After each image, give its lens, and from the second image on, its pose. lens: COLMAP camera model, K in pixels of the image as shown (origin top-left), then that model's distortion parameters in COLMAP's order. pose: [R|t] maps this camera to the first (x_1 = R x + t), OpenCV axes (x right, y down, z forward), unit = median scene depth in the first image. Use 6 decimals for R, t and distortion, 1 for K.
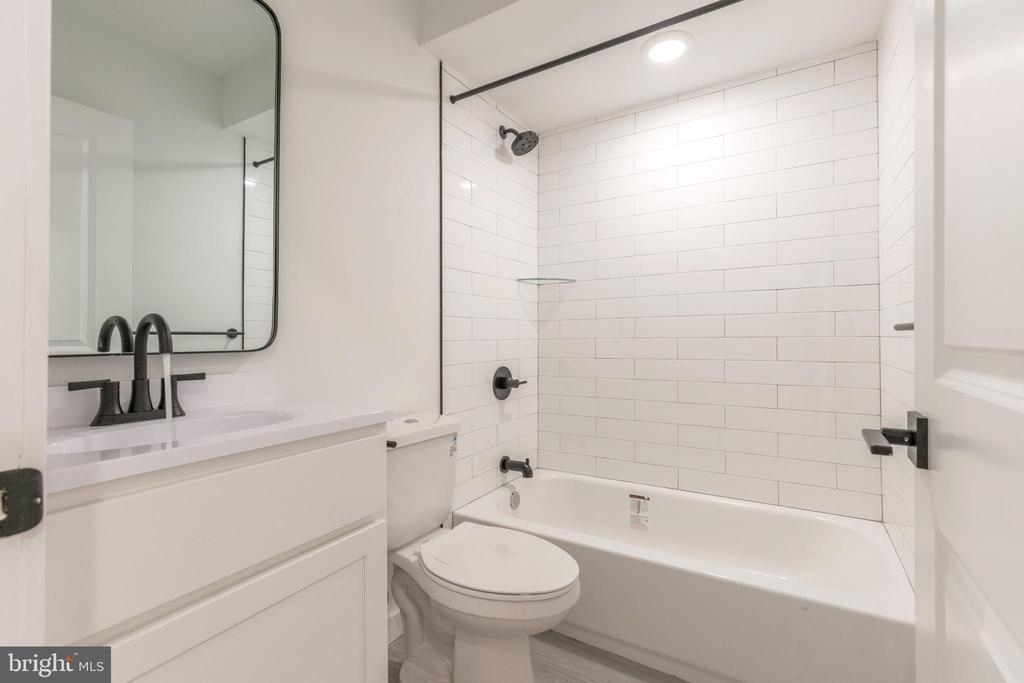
lens RADIAL K [[463.4, 0, 512.9], [0, 463.4, 334.9], [0, 0, 1]] dist [0.000123, 0.000214]
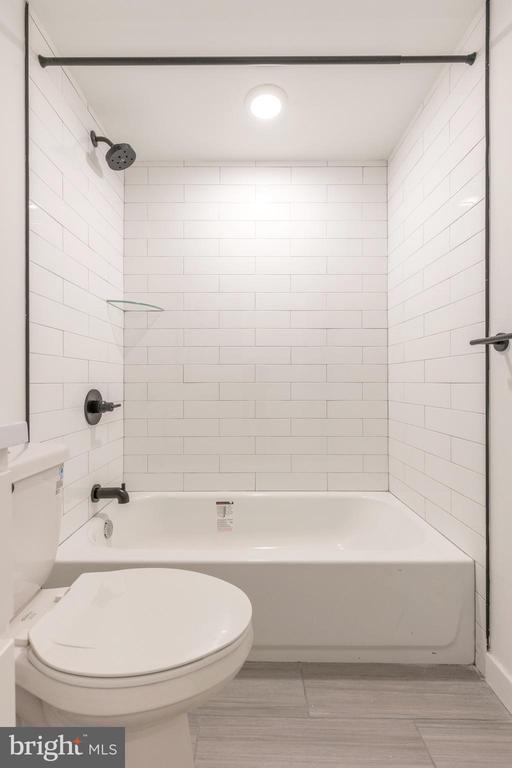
lens RADIAL K [[347.6, 0, 256.0], [0, 347.6, 384.0], [0, 0, 1]] dist [0.000123, 0.000214]
pose [[0.853318, 0.002417, 0.521386, -0.111075], [-0.007903, 0.999934, 0.008299, 0.050230], [-0.521332, -0.011202, 0.853281, 0.236065]]
